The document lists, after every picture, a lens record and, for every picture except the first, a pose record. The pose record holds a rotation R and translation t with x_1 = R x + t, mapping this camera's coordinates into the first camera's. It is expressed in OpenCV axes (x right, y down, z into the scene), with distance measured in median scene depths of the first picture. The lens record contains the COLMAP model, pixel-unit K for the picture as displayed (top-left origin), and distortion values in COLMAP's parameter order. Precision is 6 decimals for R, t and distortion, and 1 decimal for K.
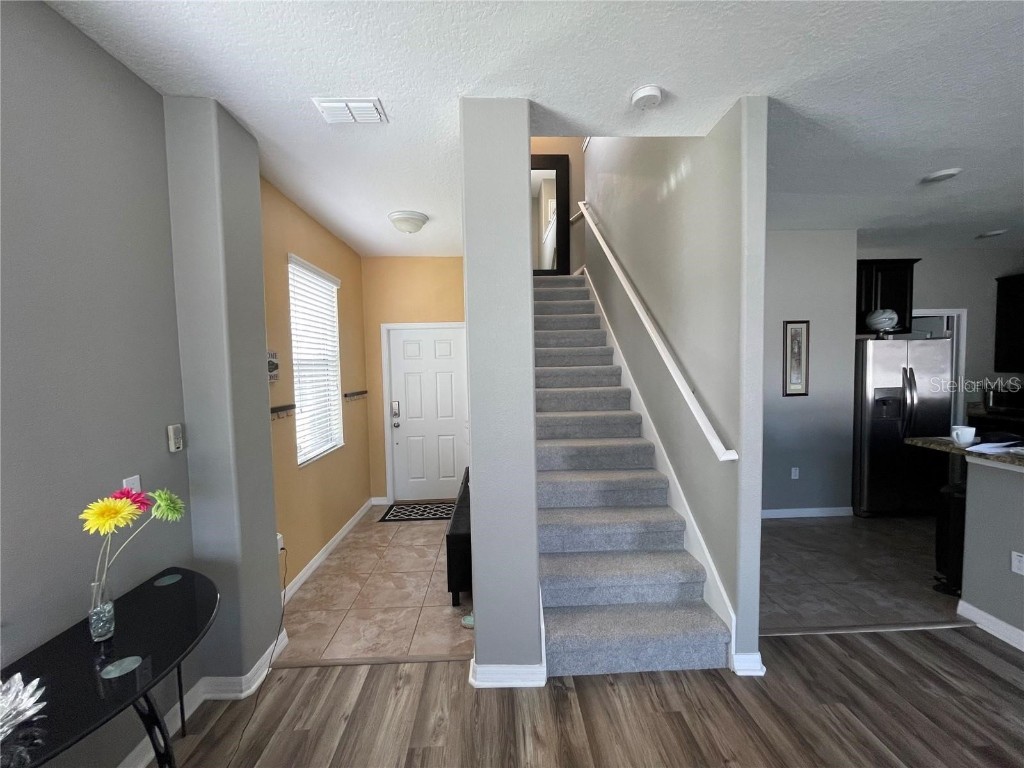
lens RADIAL K [[415.8, 0, 512.0], [0, 415.8, 384.0], [0, 0, 1]] dist [-0.001640, -0.000264]
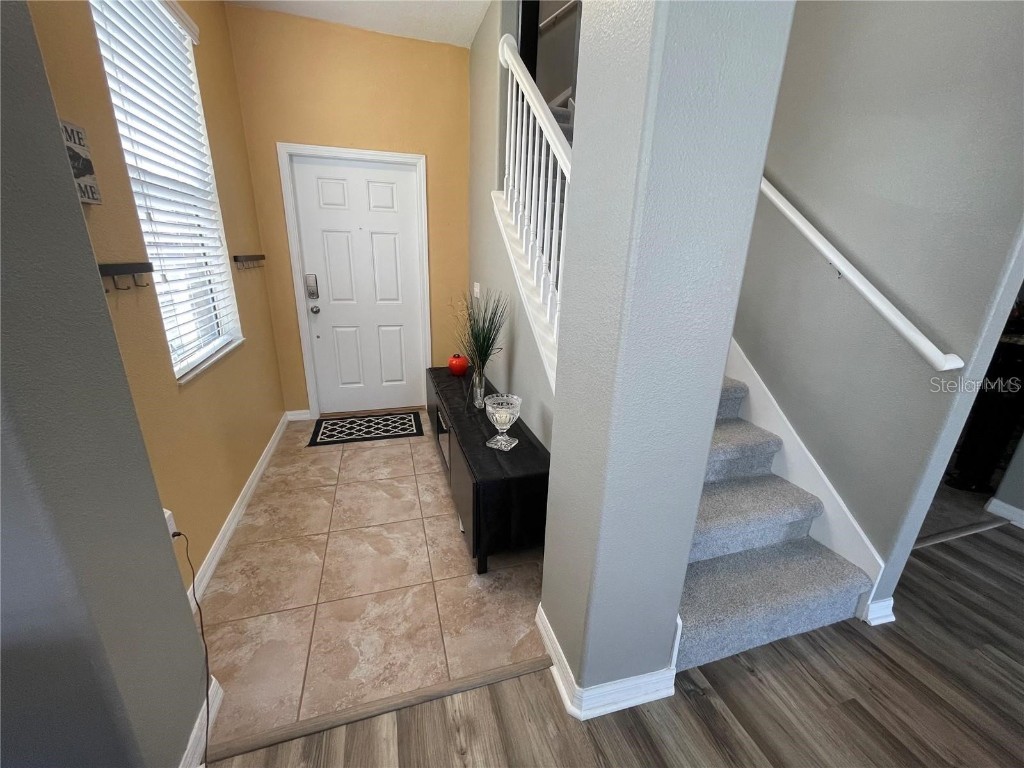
lens RADIAL K [[416.3, 0, 512.0], [0, 416.3, 384.0], [0, 0, 1]] dist [0.000749, 0.000003]
pose [[0.964290, -0.029503, 0.263202, -0.239596], [-0.040353, 0.965807, 0.256101, 0.043631], [-0.261758, -0.257576, 0.930128, 0.385041]]
